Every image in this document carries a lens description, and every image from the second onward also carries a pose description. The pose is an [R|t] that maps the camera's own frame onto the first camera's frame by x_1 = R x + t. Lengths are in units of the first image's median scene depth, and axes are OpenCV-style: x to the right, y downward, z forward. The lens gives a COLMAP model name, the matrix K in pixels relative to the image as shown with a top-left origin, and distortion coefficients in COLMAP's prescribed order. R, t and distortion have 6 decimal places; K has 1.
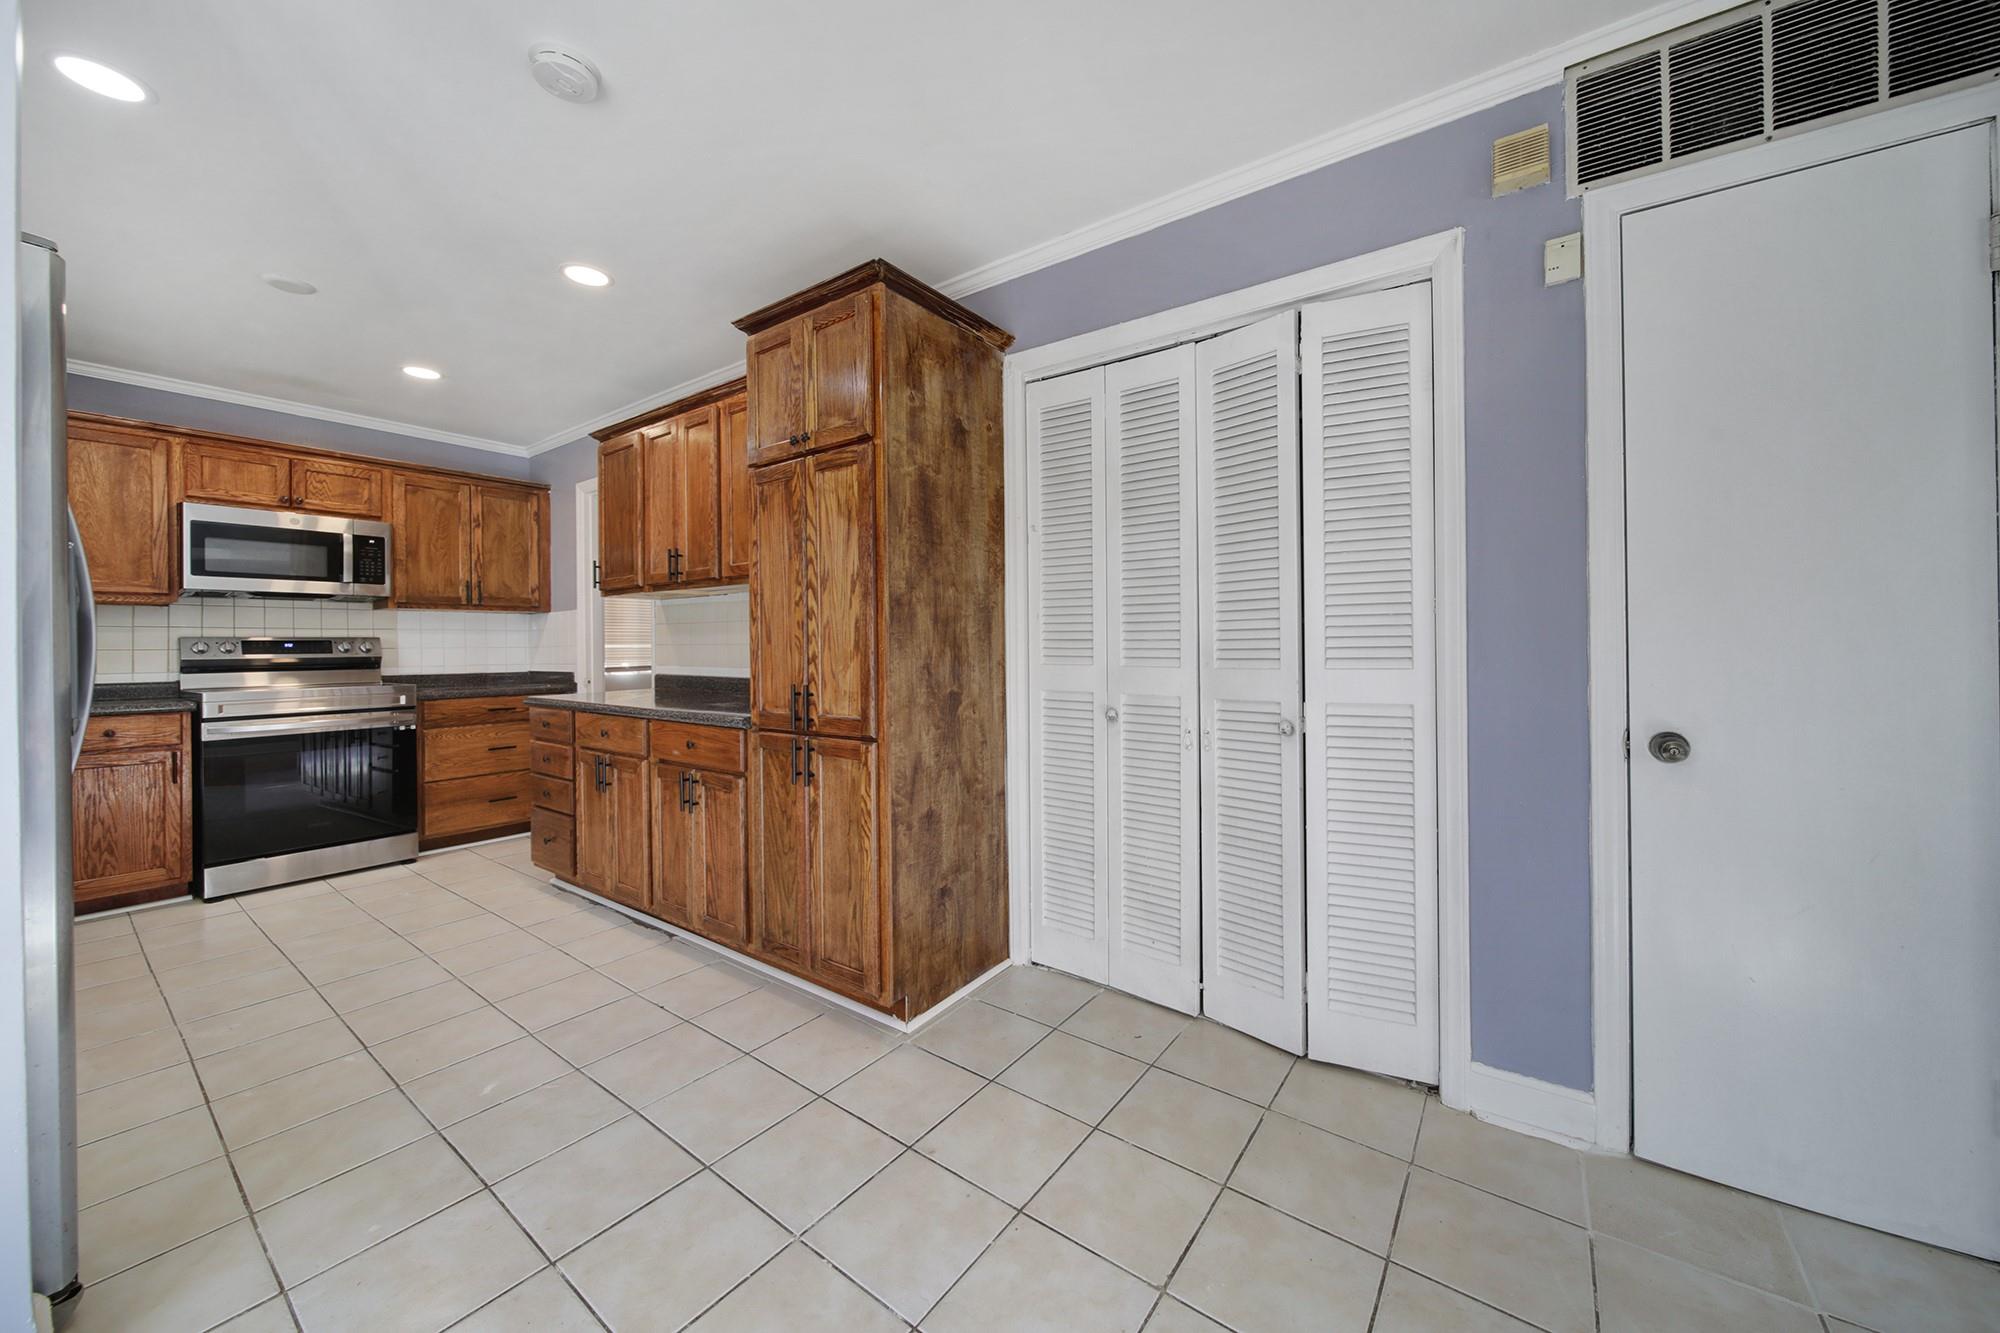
lens RADIAL K [[729.6, 0, 1004.5], [0, 729.6, 644.9], [0, 0, 1]] dist [-0.000591, -0.000106]
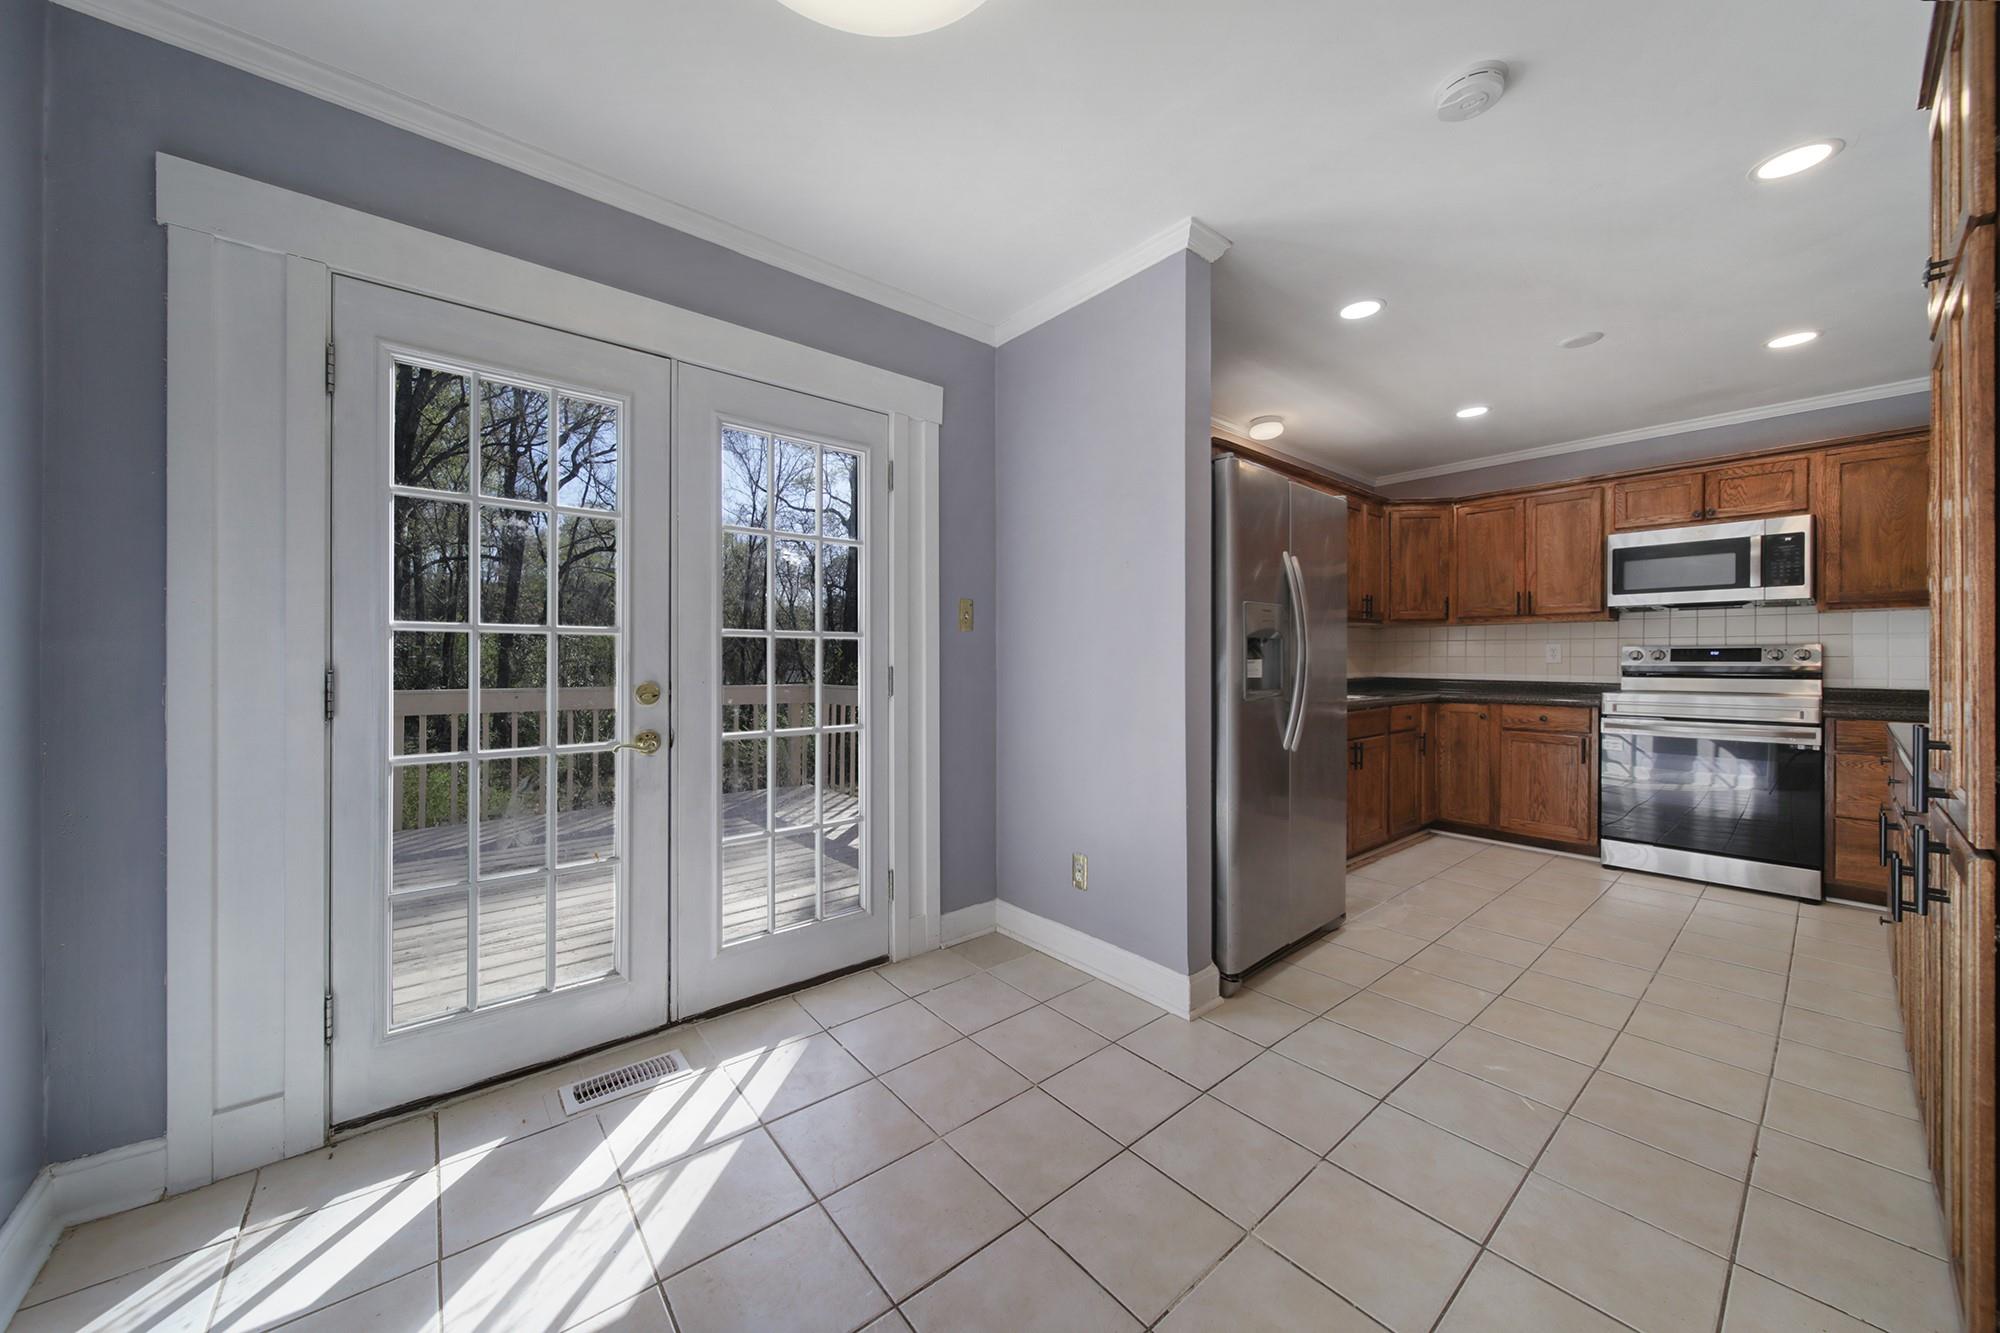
lens RADIAL K [[706.1, 0, 1000.0], [0, 706.1, 666.5], [0, 0, 1]] dist [-0.000599, -0.000121]
pose [[-0.237883, 0.018808, -0.971112, 0.227873], [0.002993, 0.999822, 0.018631, -0.002521], [0.971289, 0.001526, -0.237897, 0.260445]]
